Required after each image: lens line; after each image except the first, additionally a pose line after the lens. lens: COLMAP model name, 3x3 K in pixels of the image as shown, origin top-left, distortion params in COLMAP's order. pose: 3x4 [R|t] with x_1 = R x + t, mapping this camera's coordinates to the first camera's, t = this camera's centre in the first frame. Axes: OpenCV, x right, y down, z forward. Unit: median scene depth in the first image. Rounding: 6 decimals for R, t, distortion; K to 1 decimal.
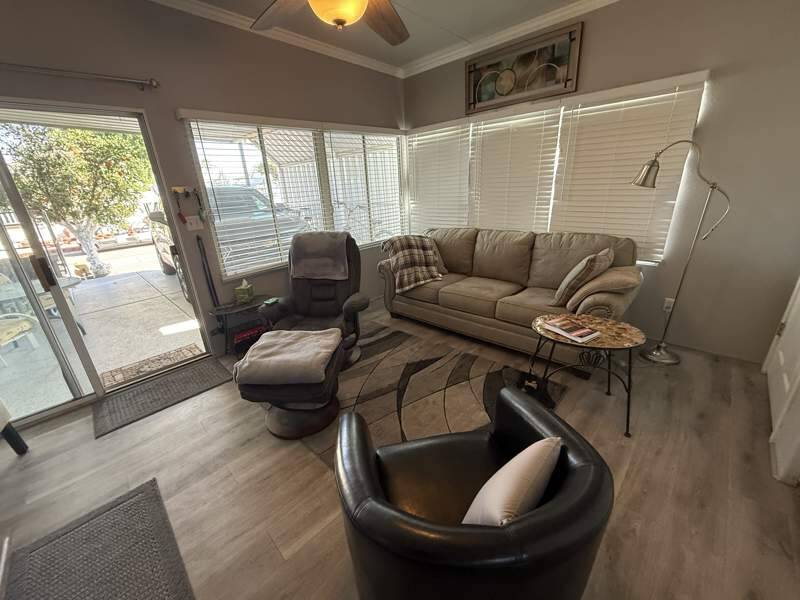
lens RADIAL K [[319.2, 0, 397.5], [0, 319.2, 299.8], [0, 0, 1]] dist [0.000433, 0.000006]
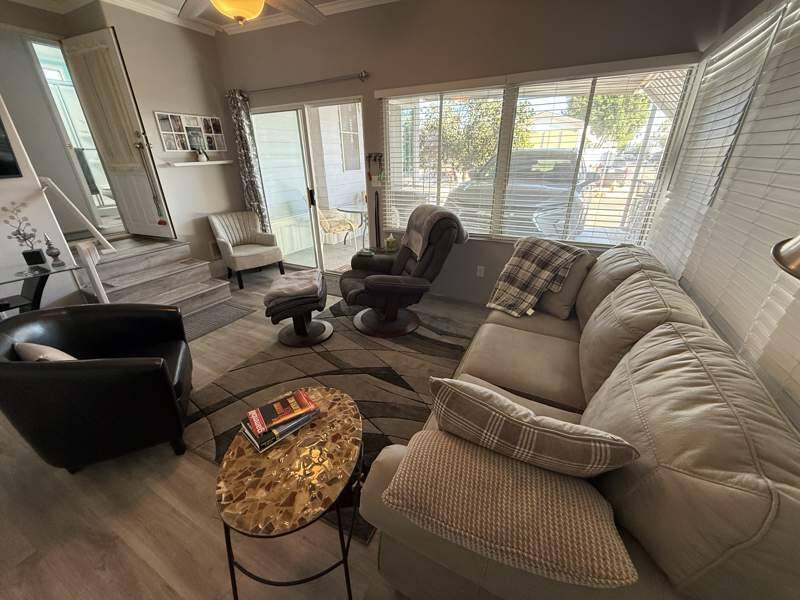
lens RADIAL K [[319.2, 0, 397.5], [0, 319.2, 299.8], [0, 0, 1]] dist [0.000433, 0.000006]
pose [[0.300074, 0.433937, -0.849502, 0.665782], [-0.329368, 0.882906, 0.334655, -0.254889], [0.895250, 0.179378, 0.407862, 0.573958]]
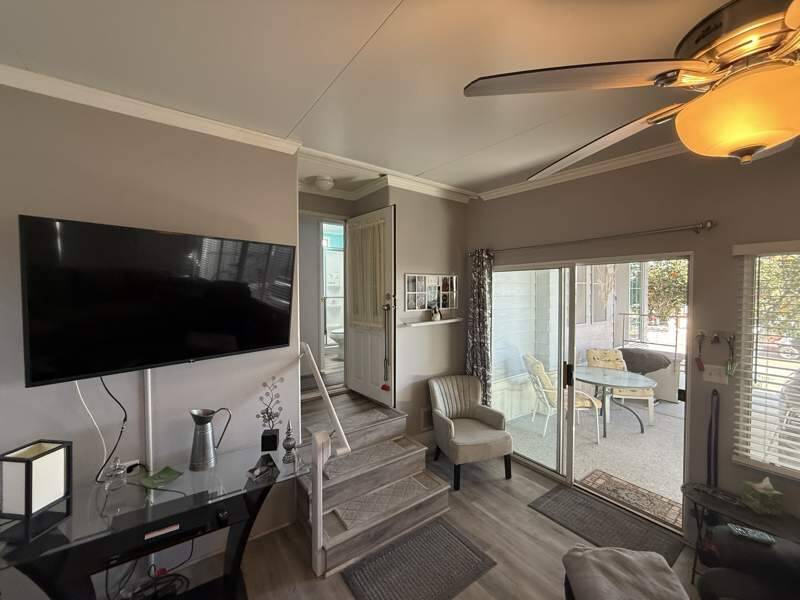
lens RADIAL K [[319.2, 0, 397.5], [0, 319.2, 299.8], [0, 0, 1]] dist [0.000433, 0.000006]
pose [[-0.160169, 0.081163, -0.983747, 0.230774], [-0.332758, 0.933837, 0.131224, -0.231683], [0.929310, 0.348368, -0.122564, 0.275773]]
